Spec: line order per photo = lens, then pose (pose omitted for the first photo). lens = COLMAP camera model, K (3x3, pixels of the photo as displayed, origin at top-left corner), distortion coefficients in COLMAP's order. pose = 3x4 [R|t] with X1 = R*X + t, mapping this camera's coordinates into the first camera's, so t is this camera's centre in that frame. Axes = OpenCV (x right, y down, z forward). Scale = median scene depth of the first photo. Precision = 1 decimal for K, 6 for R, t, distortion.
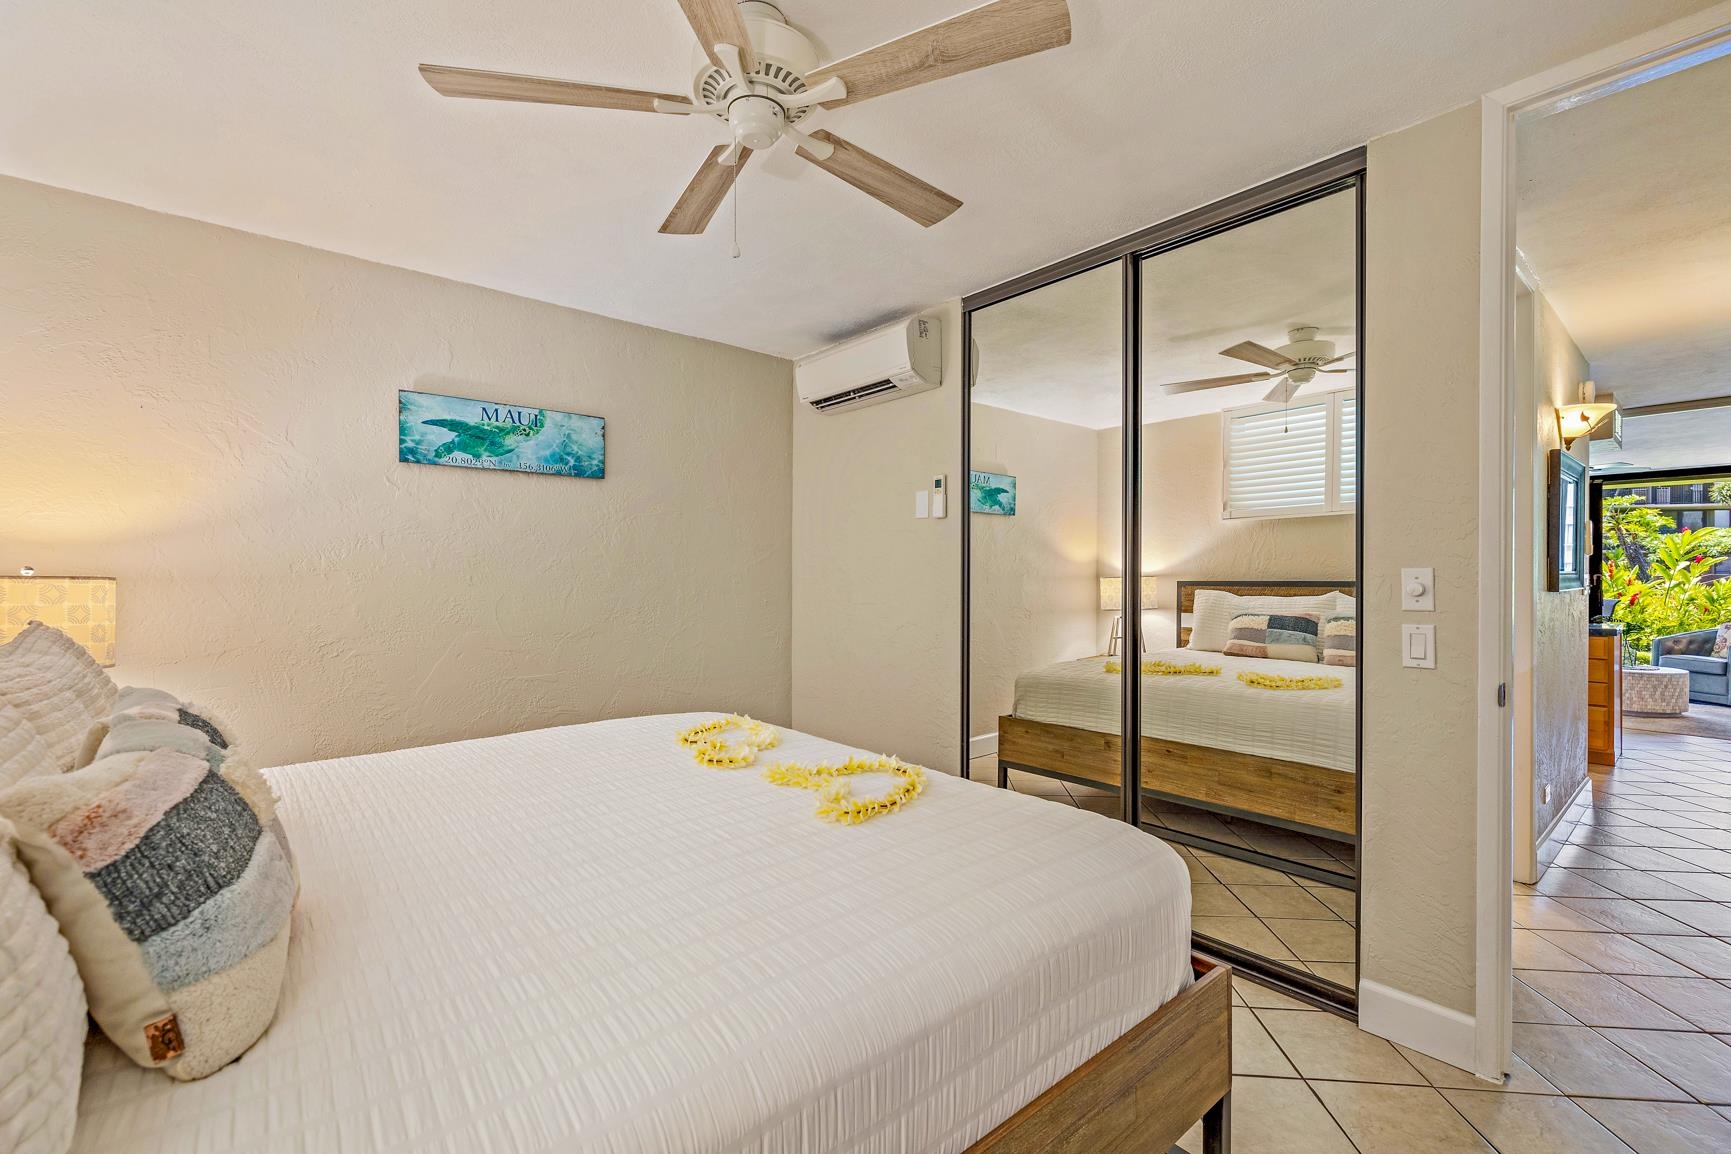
lens RADIAL K [[746.6, 0, 871.1], [0, 746.6, 582.1], [0, 0, 1]] dist [0.004512, 0.001232]
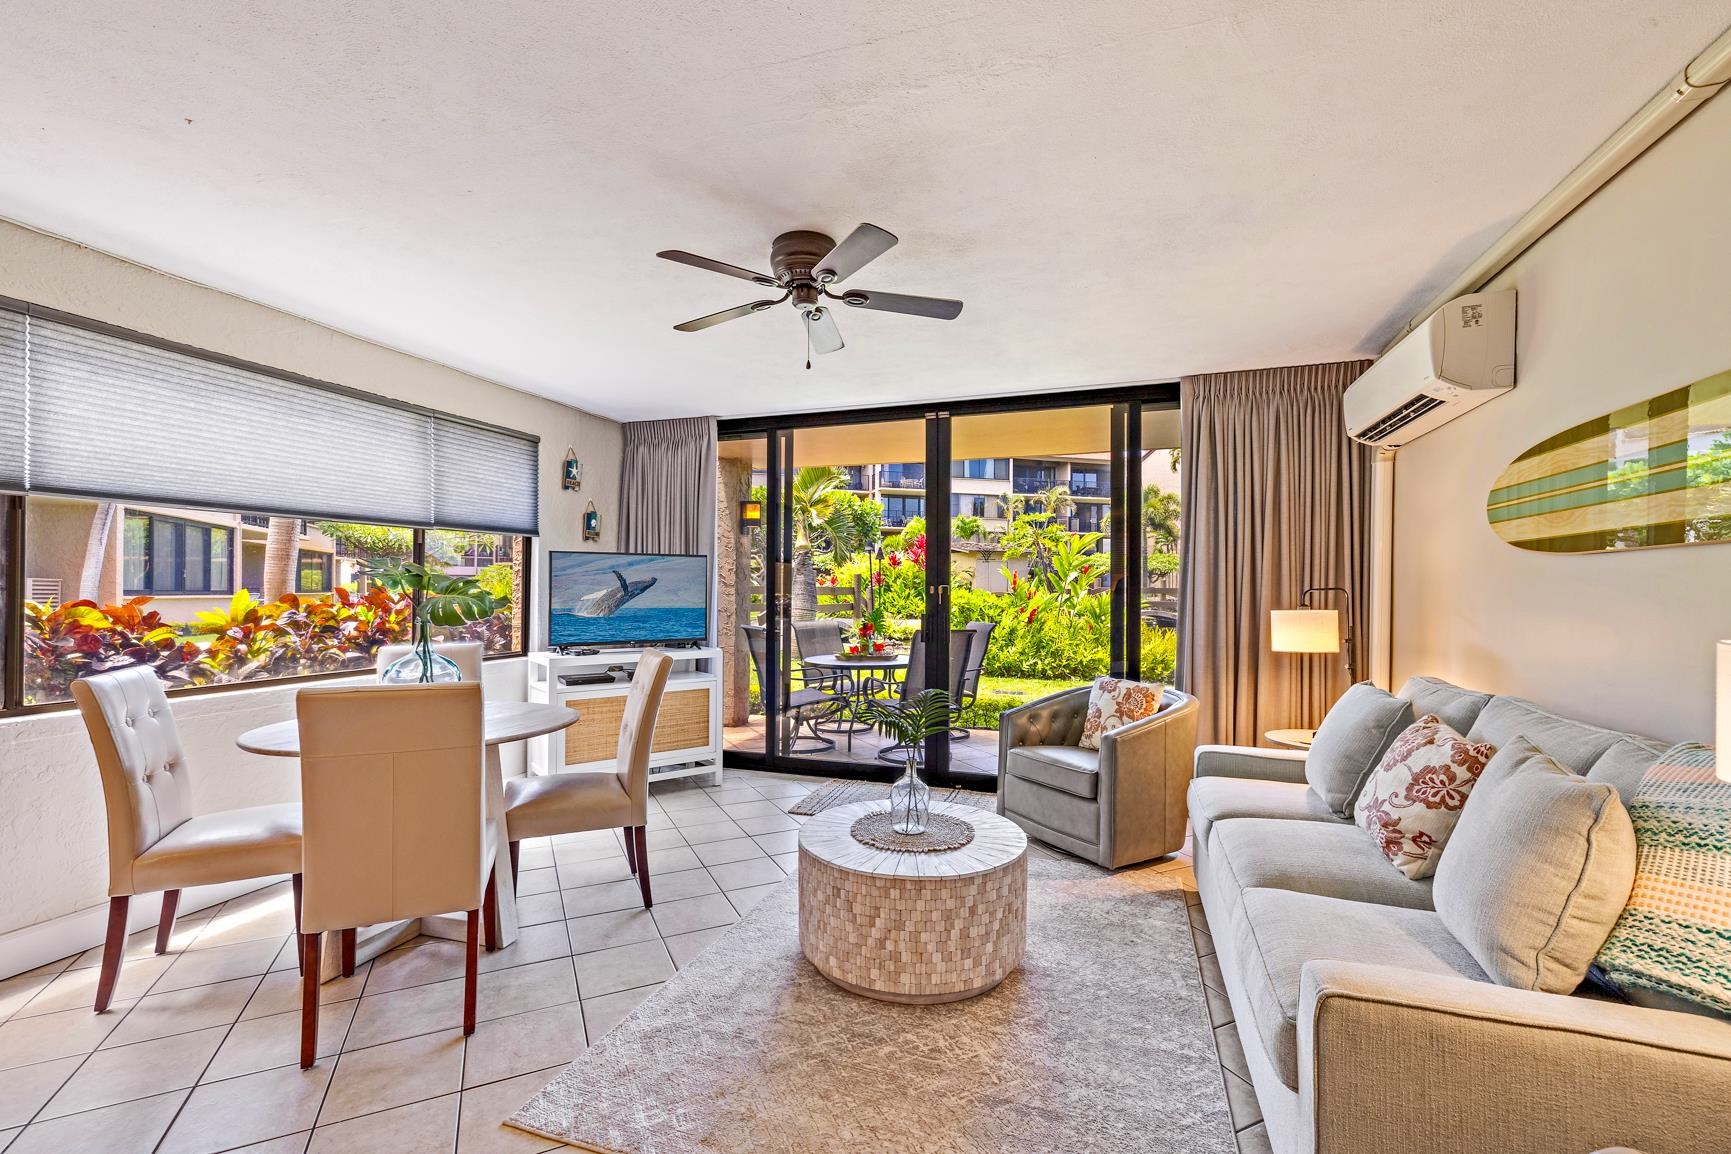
lens RADIAL K [[746.6, 0, 860.4], [0, 746.6, 589.7], [0, 0, 1]] dist [0.004512, 0.001232]
pose [[0.865323, -0.003393, 0.501202, 0.365303], [0.004993, 0.999986, -0.001851, -0.005790], [-0.501189, 0.004104, 0.865328, 0.314827]]
